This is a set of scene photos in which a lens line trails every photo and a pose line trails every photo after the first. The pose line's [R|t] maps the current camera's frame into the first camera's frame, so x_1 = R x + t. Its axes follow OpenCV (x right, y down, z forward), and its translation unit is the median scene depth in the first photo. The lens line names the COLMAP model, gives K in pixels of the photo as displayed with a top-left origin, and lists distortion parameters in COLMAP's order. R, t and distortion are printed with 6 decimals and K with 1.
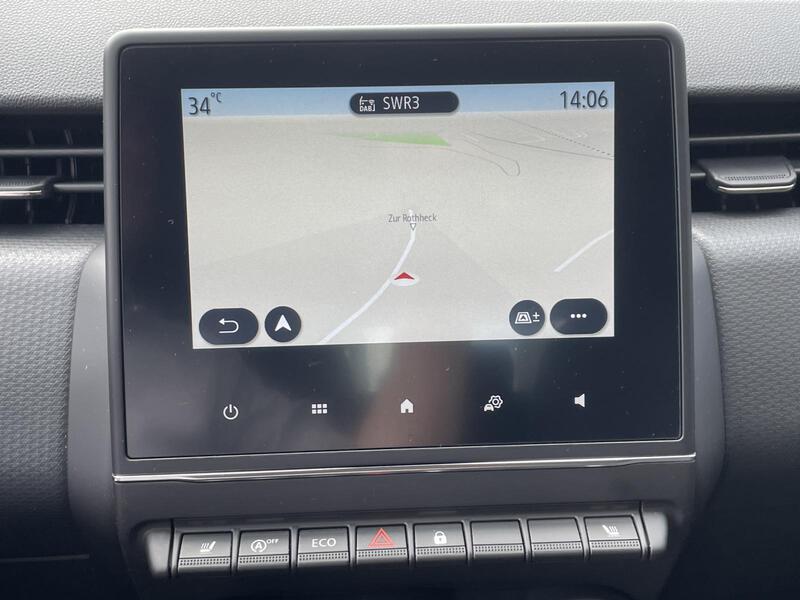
lens RADIAL K [[1034.6, 0, 398.3], [0, 1034.6, 299.5], [0, 0, 1]] dist [0.018642, 0.000000]
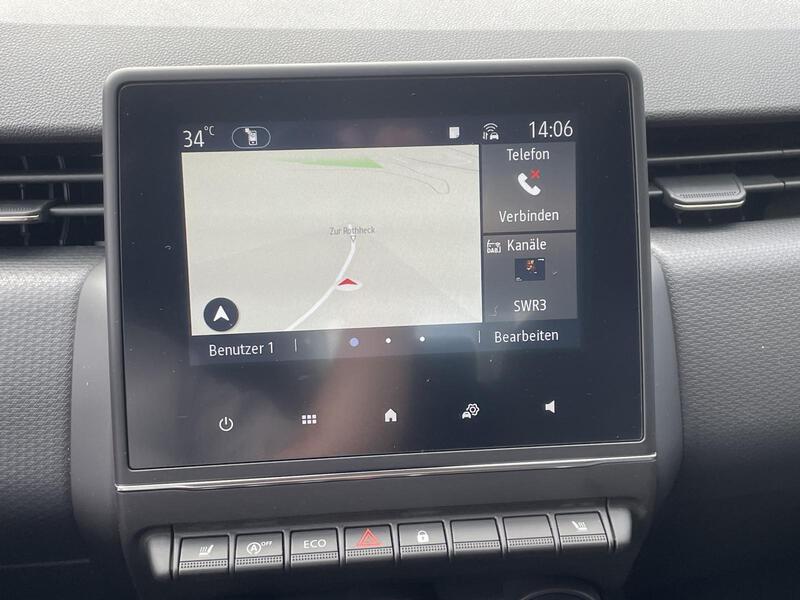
lens RADIAL K [[1034.6, 0, 397.4], [0, 1034.6, 297.9], [0, 0, 1]] dist [0.018642, 0.000000]
pose [[0.999083, -0.013627, 0.040598, -0.026285], [0.013063, 0.999815, 0.014115, -0.033522], [-0.040783, -0.013572, 0.999076, -0.071625]]
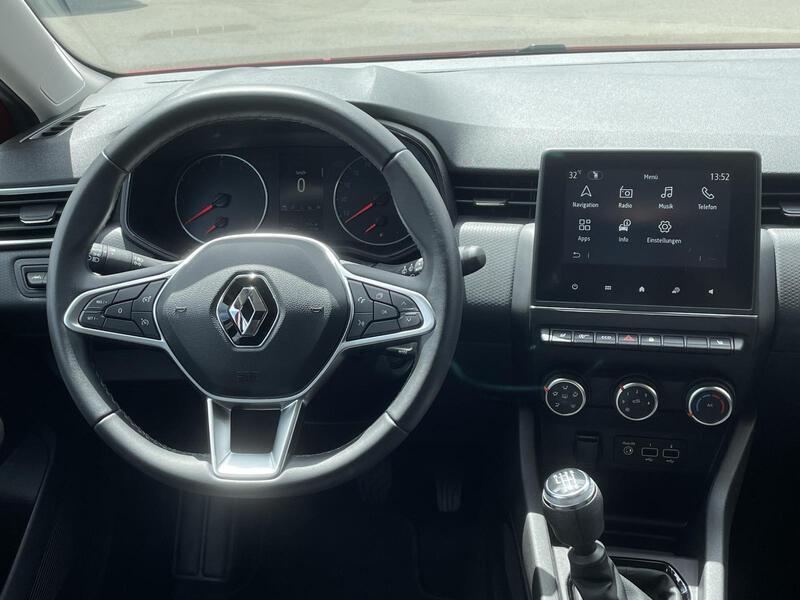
lens RADIAL K [[985.0, 0, 369.0], [0, 985.0, 310.4], [0, 0, 1]] dist [0.019794, 0.000000]
pose [[0.960382, 0.069244, -0.269947, 0.022762], [-0.075703, 0.997038, -0.013575, 0.243788], [0.268208, 0.033472, 0.962779, -1.622095]]
